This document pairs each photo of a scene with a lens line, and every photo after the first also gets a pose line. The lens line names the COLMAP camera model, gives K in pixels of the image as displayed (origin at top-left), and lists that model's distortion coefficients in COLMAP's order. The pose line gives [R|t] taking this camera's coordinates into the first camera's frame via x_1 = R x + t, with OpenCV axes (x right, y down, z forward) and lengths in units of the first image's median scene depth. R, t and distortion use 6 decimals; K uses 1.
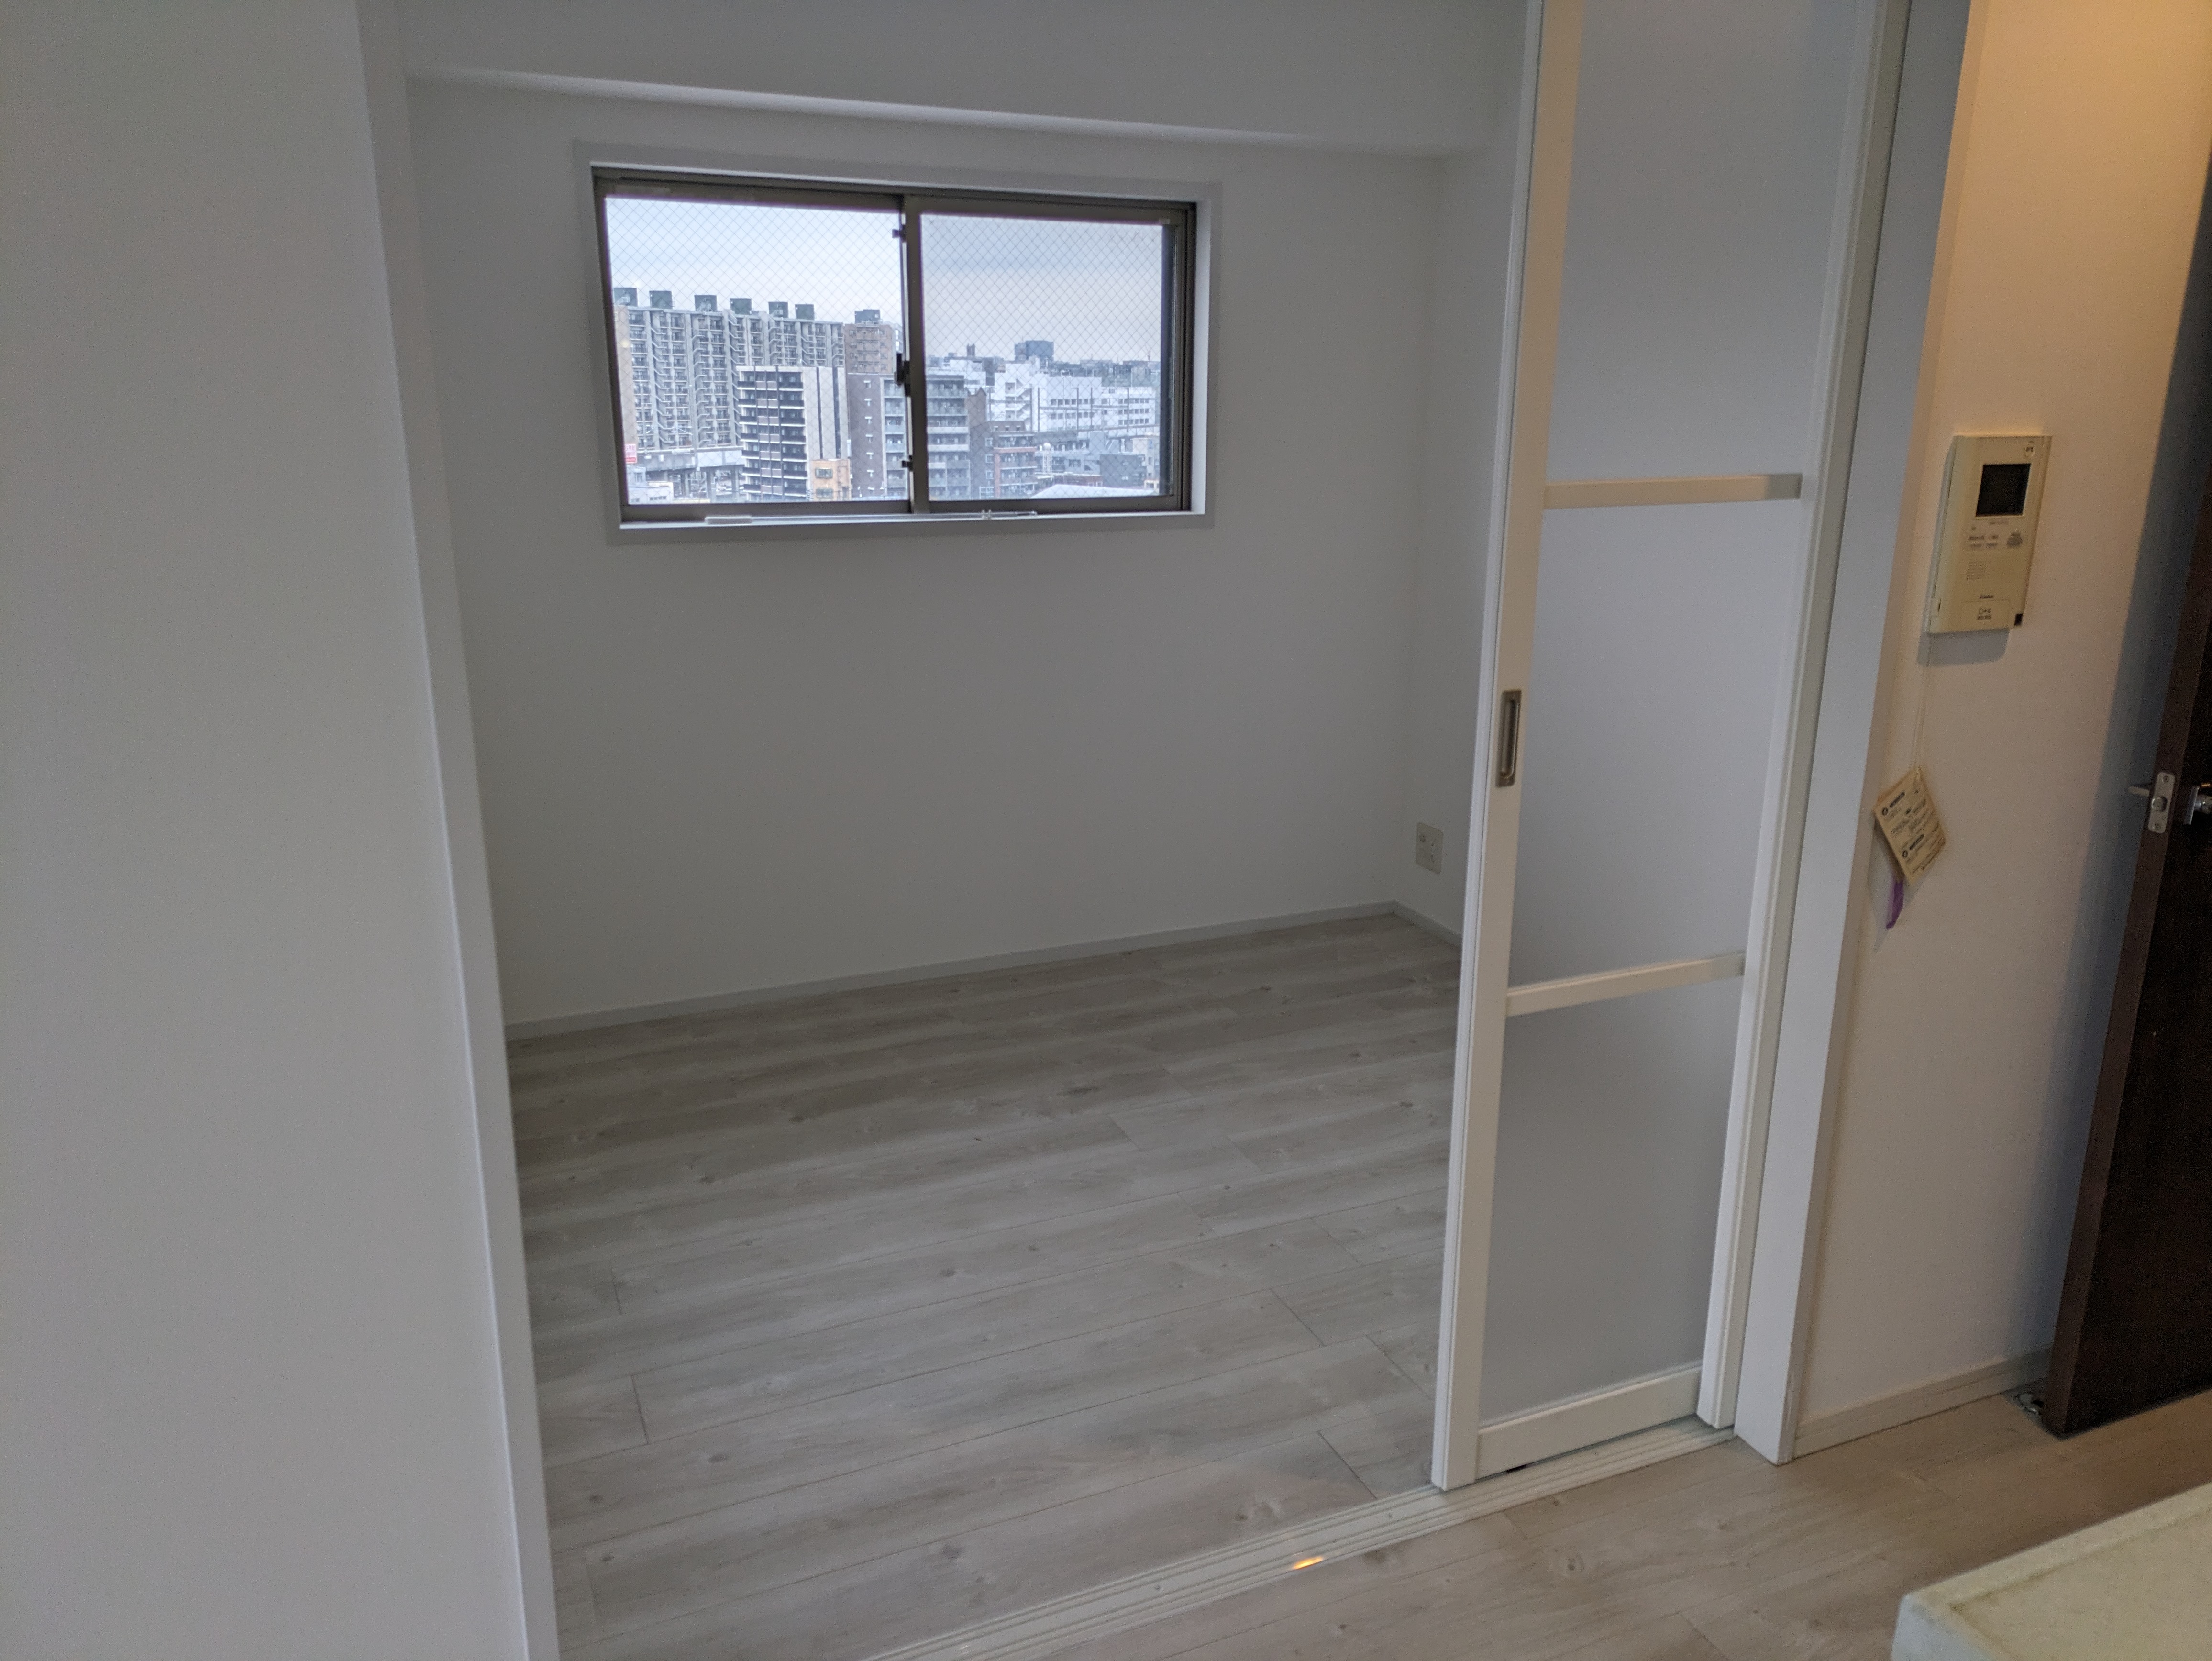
lens RADIAL K [[1621.4, 0, 1106.0], [0, 1621.4, 830.5], [0, 0, 1]] dist [0.079114, -0.100016]
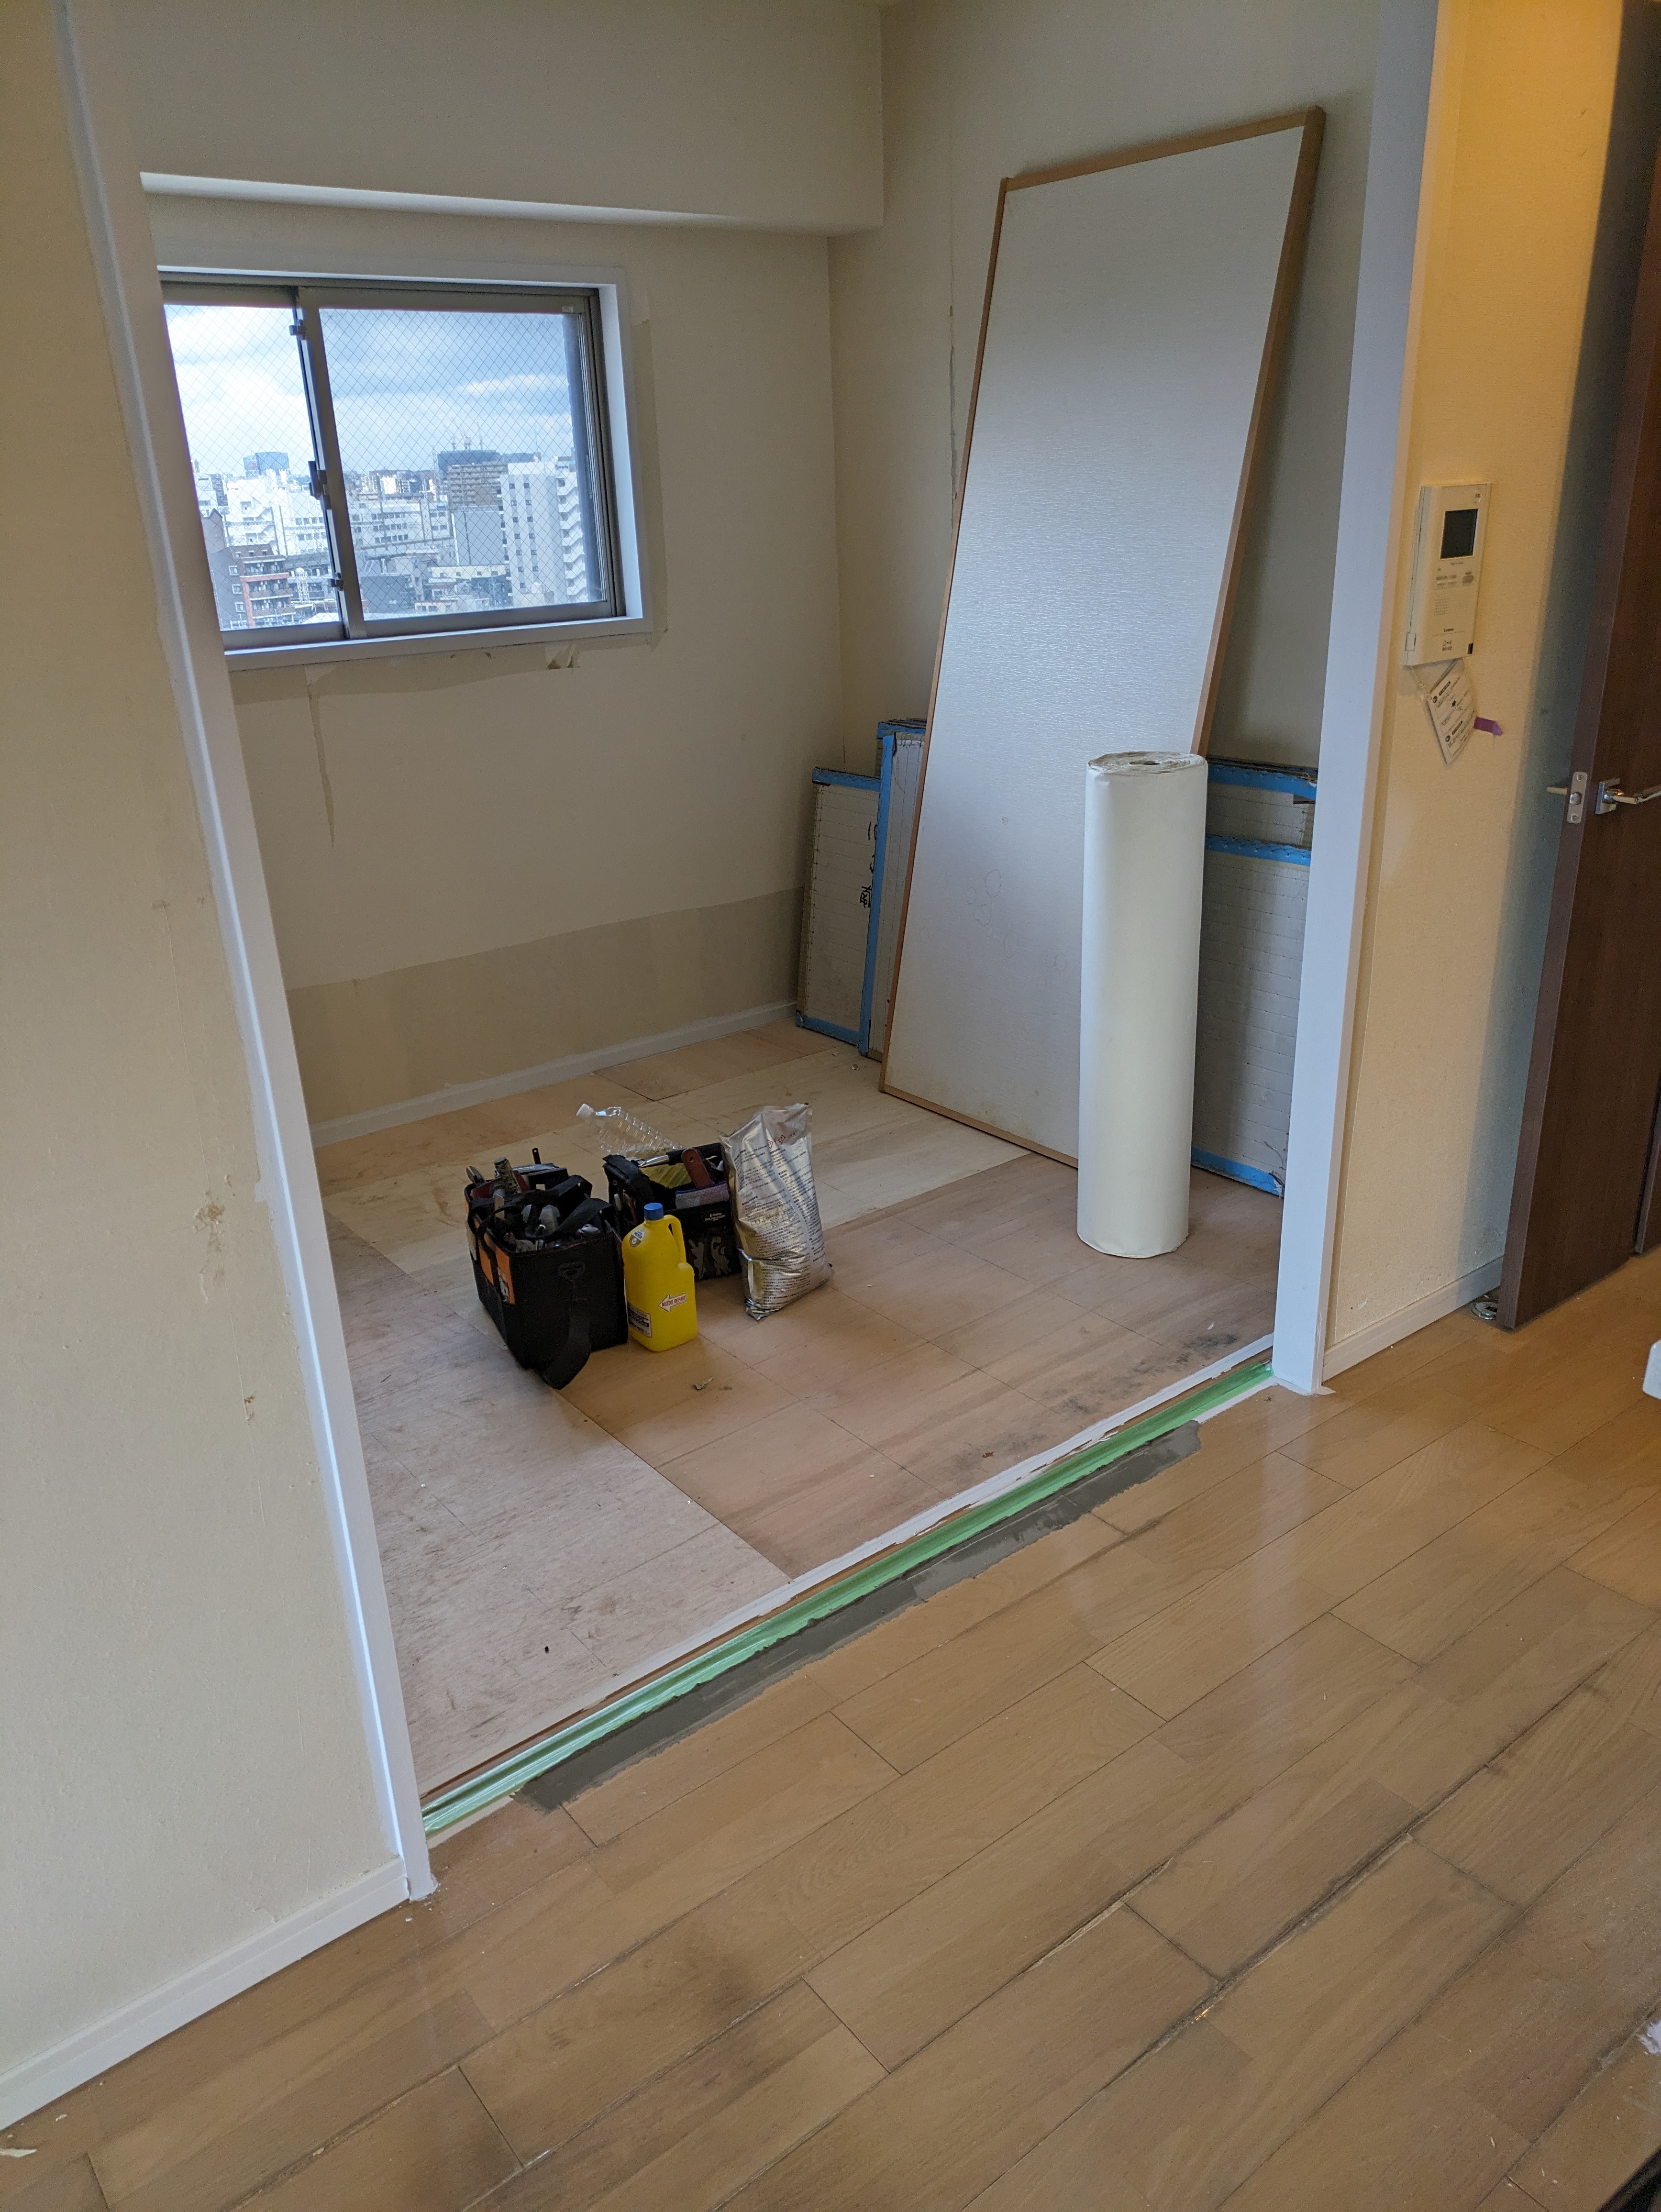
lens RADIAL K [[1621.4, 0, 818.9], [0, 1621.4, 1159.7], [0, 0, 1]] dist [0.079114, -0.100016]
pose [[0.966364, -0.140188, 0.215610, -0.108071], [0.112894, 0.984512, 0.134128, 0.011316], [-0.231073, -0.105276, 0.967224, -0.034226]]
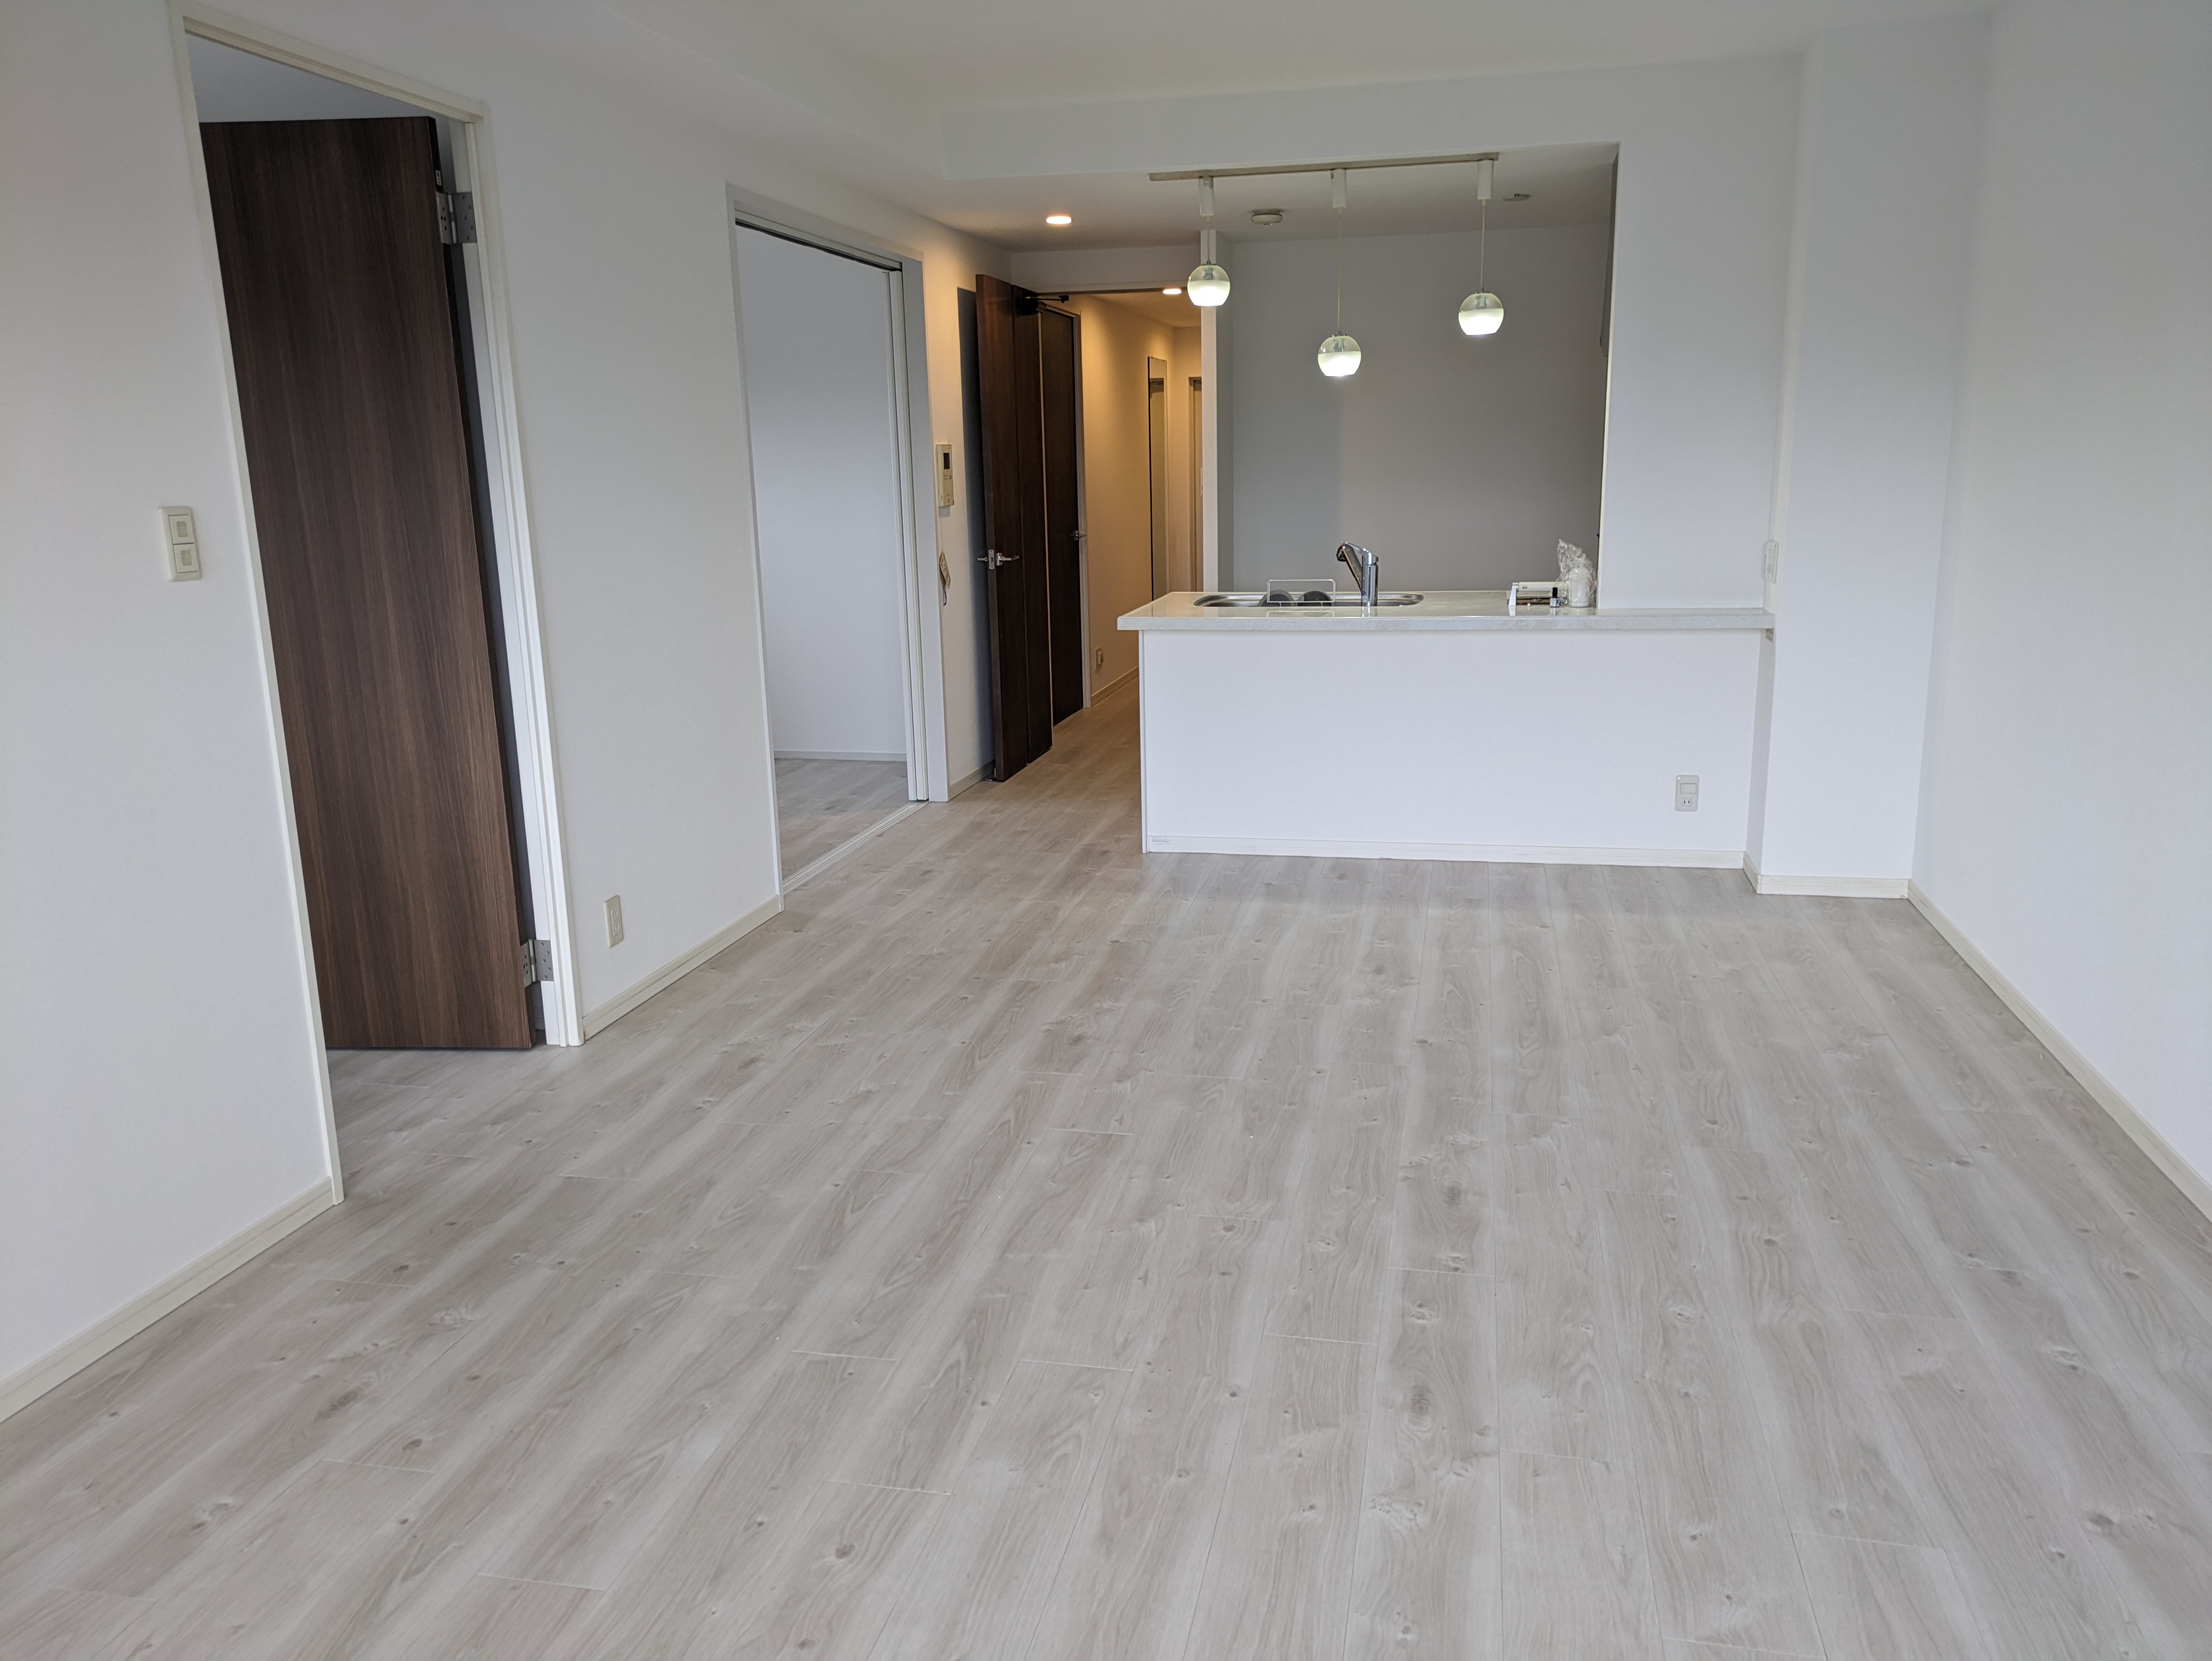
lens RADIAL K [[1621.4, 0, 1106.0], [0, 1621.4, 830.5], [0, 0, 1]] dist [0.079114, -0.100016]
pose [[0.591862, -0.191035, 0.783074, -1.036241], [0.242196, 0.968763, 0.053278, 0.217861], [-0.768791, 0.158124, 0.619643, -0.603859]]
